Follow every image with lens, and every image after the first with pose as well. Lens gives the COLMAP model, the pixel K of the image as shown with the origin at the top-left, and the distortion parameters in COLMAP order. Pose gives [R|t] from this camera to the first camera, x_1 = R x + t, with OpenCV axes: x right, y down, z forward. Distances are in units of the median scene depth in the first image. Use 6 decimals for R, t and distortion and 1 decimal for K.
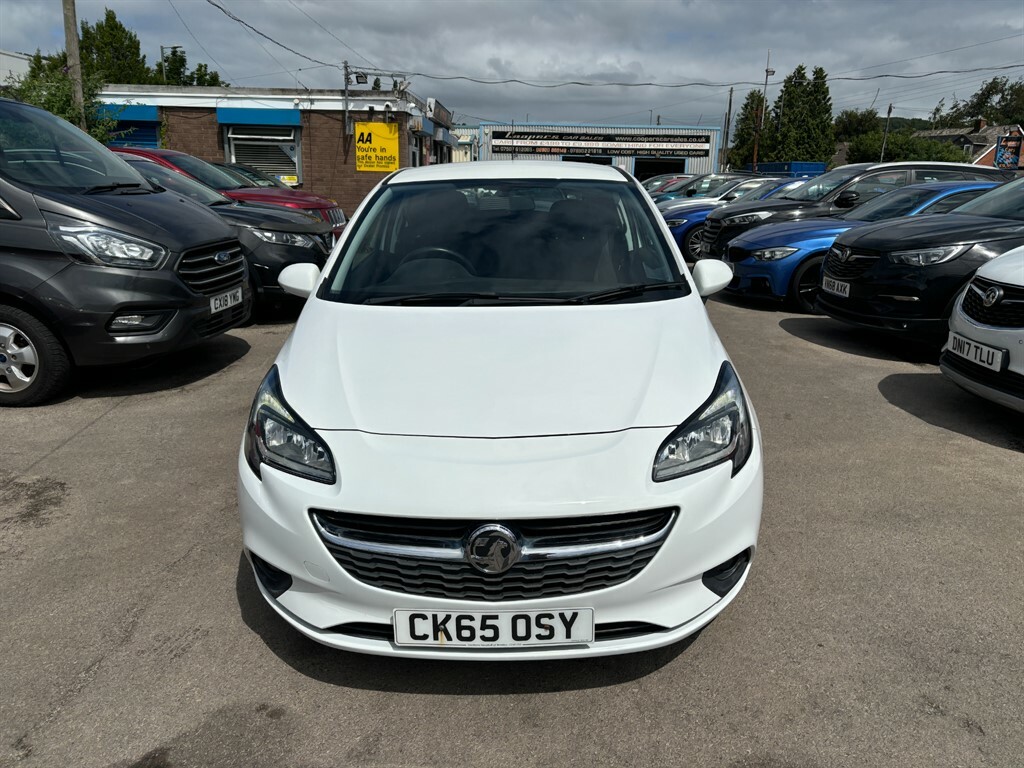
lens RADIAL K [[728.9, 0, 508.1], [0, 728.9, 382.0], [0, 0, 1]] dist [0.018682, -0.023680]
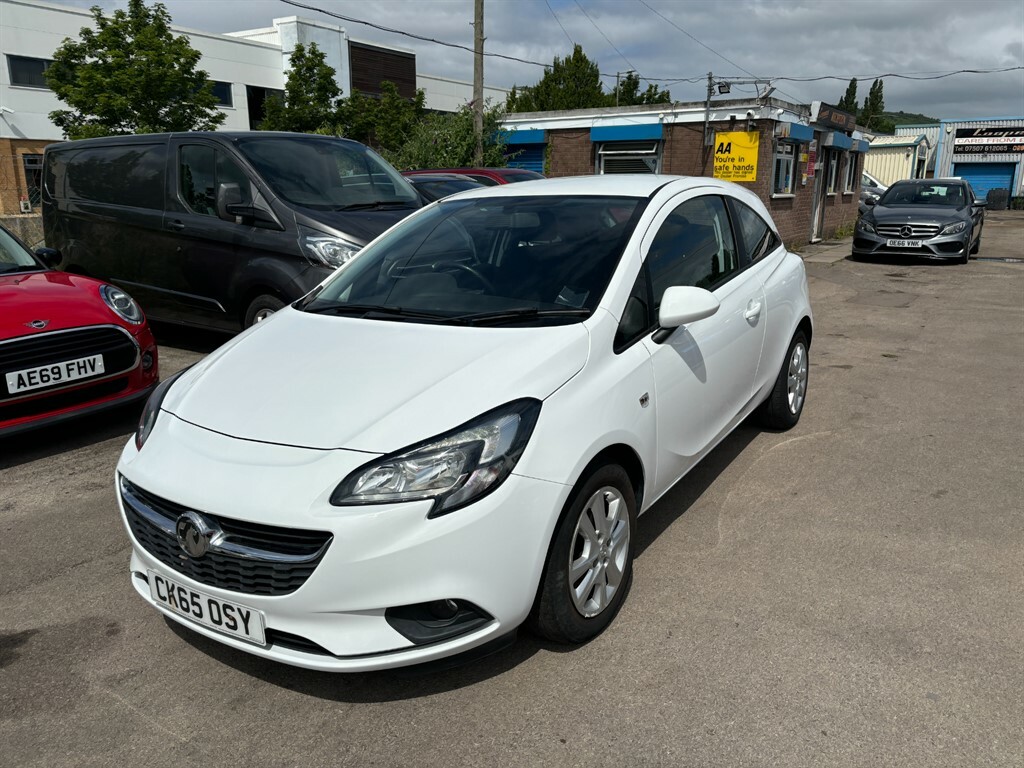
lens RADIAL K [[727.2, 0, 525.7], [0, 727.2, 380.2], [0, 0, 1]] dist [-0.000327, 0.001120]
pose [[0.861061, 0.107602, -0.496987, 0.096348], [-0.114495, 0.993284, 0.016685, -0.008216], [0.495444, 0.042536, 0.867598, 0.028694]]
